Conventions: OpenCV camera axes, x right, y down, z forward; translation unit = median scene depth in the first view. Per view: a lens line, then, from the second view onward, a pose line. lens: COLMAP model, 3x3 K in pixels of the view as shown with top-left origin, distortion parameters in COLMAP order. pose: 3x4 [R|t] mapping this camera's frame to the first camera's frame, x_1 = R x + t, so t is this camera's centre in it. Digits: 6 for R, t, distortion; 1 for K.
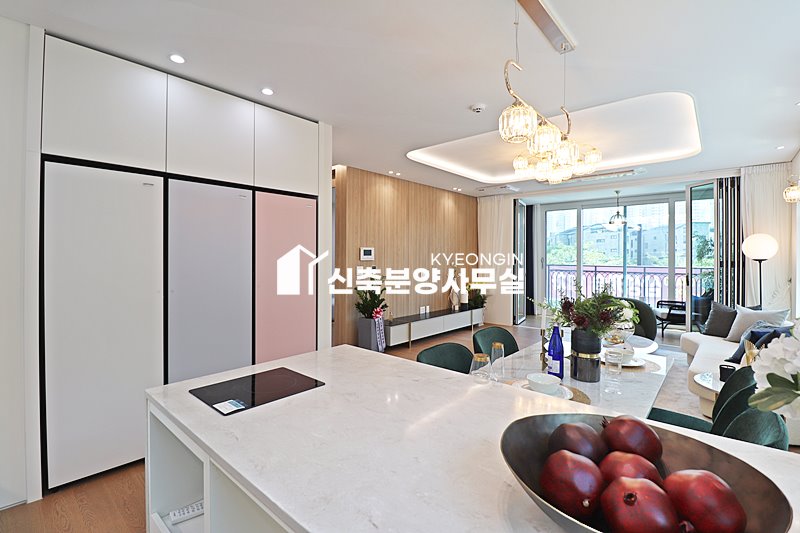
lens RADIAL K [[368.5, 0, 402.5], [0, 368.5, 257.3], [0, 0, 1]] dist [-0.007308, -0.009076]
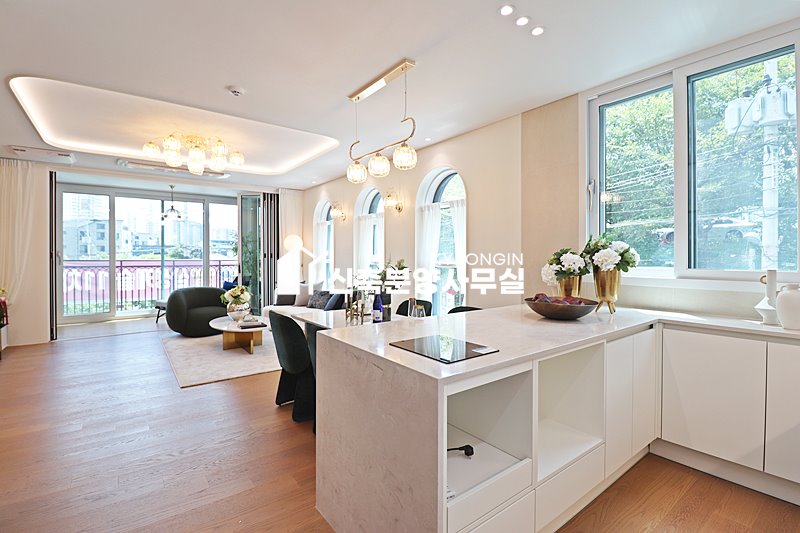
lens RADIAL K [[368.5, 0, 404.0], [0, 368.5, 259.8], [0, 0, 1]] dist [-0.007308, -0.009076]
pose [[0.187207, -0.018760, 0.982141, -0.391159], [0.001184, 0.999821, 0.018872, 0.008752], [-0.982320, -0.002370, 0.187195, 0.231202]]
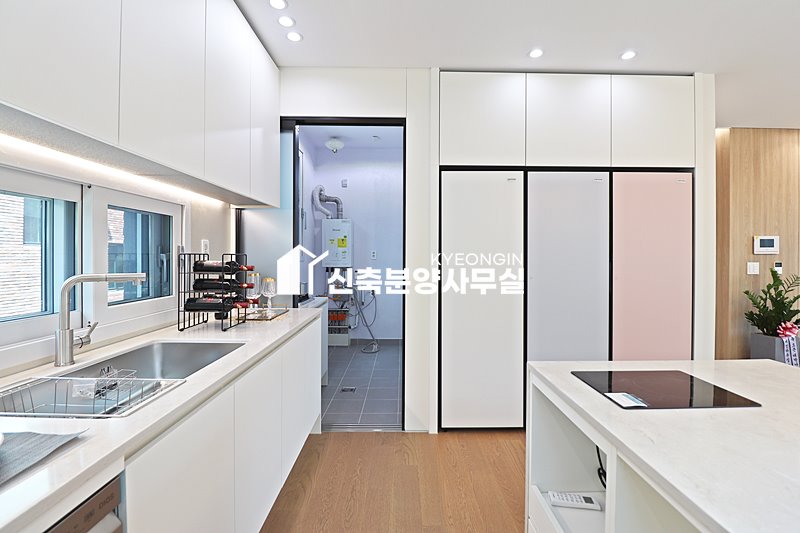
lens RADIAL K [[368.5, 0, 400.7], [0, 368.5, 259.3], [0, 0, 1]] dist [-0.007308, -0.009076]
pose [[0.661835, 0.001779, -0.749647, -0.039584], [0.000235, 0.999997, 0.002581, 0.016985], [0.749650, -0.001884, 0.661832, 0.009827]]
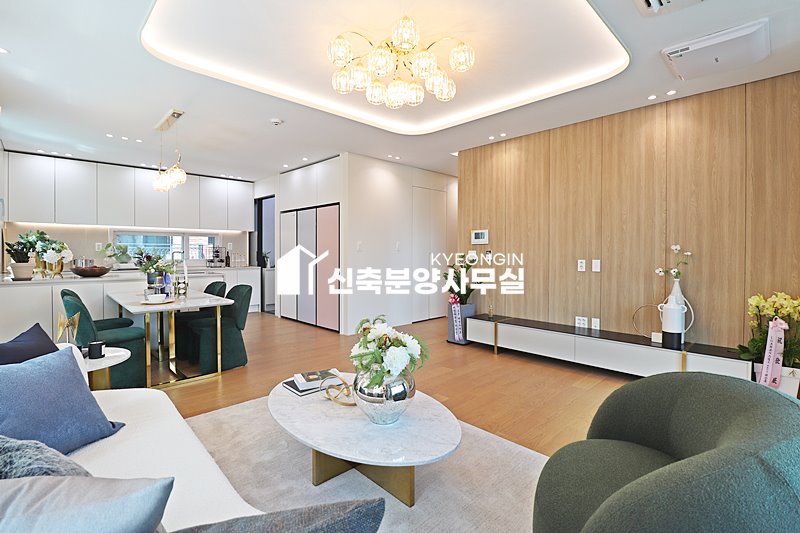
lens RADIAL K [[368.5, 0, 398.9], [0, 368.5, 256.5], [0, 0, 1]] dist [-0.007308, -0.009076]
pose [[-0.081840, 0.006264, -0.996626, 0.854517], [-0.004075, 0.999970, 0.006620, 0.034659], [0.996637, 0.004603, -0.081812, 0.897796]]
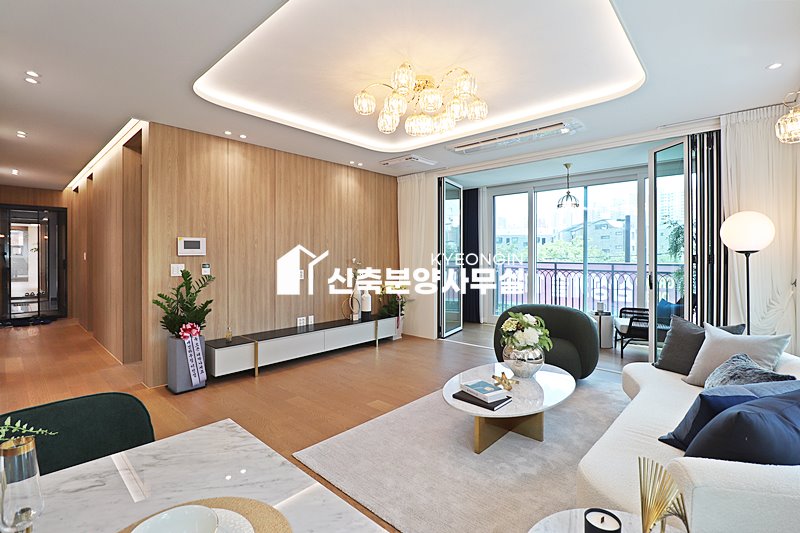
lens RADIAL K [[368.5, 0, 404.1], [0, 368.5, 258.0], [0, 0, 1]] dist [-0.007308, -0.009076]
pose [[0.999880, -0.003950, -0.015003, 0.335864], [0.004046, 0.999972, 0.006340, 0.010587], [0.014978, -0.006400, 0.999867, 0.299115]]
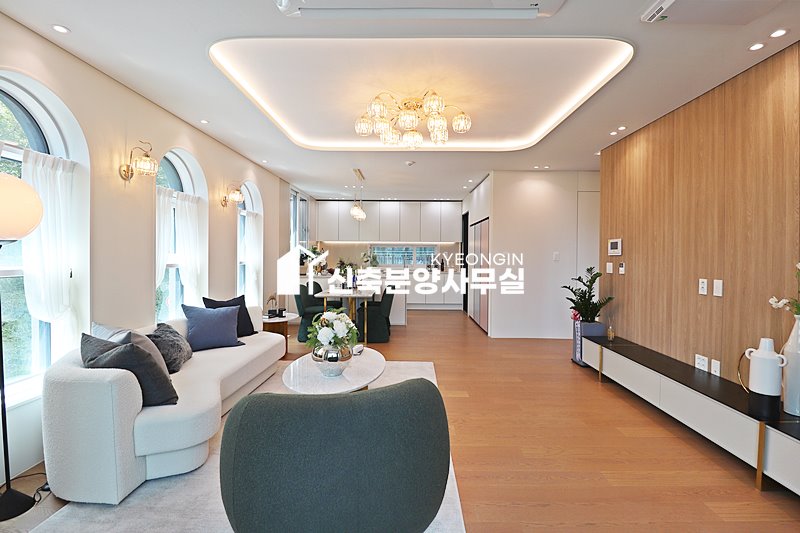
lens RADIAL K [[368.5, 0, 403.6], [0, 368.5, 257.8], [0, 0, 1]] dist [-0.007308, -0.009076]
pose [[-0.763040, -0.006985, -0.646314, 0.779646], [-0.013618, 0.999893, 0.005271, 0.015803], [0.646208, 0.012823, -0.763053, 1.342748]]
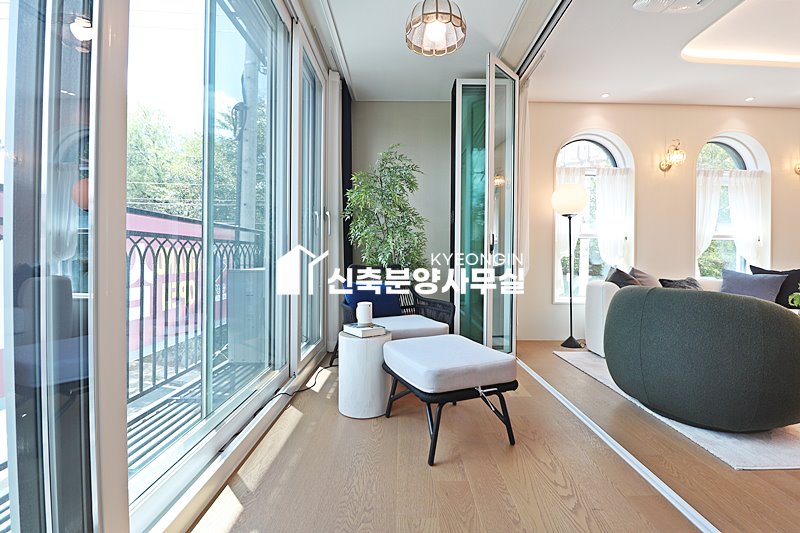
lens RADIAL K [[368.5, 0, 400.2], [0, 368.5, 261.6], [0, 0, 1]] dist [-0.007308, -0.009076]
pose [[-0.658019, -0.015716, 0.752837, 0.526803], [-0.012103, 0.999874, 0.010294, 0.096190], [-0.752904, -0.002338, -0.658127, 1.571819]]
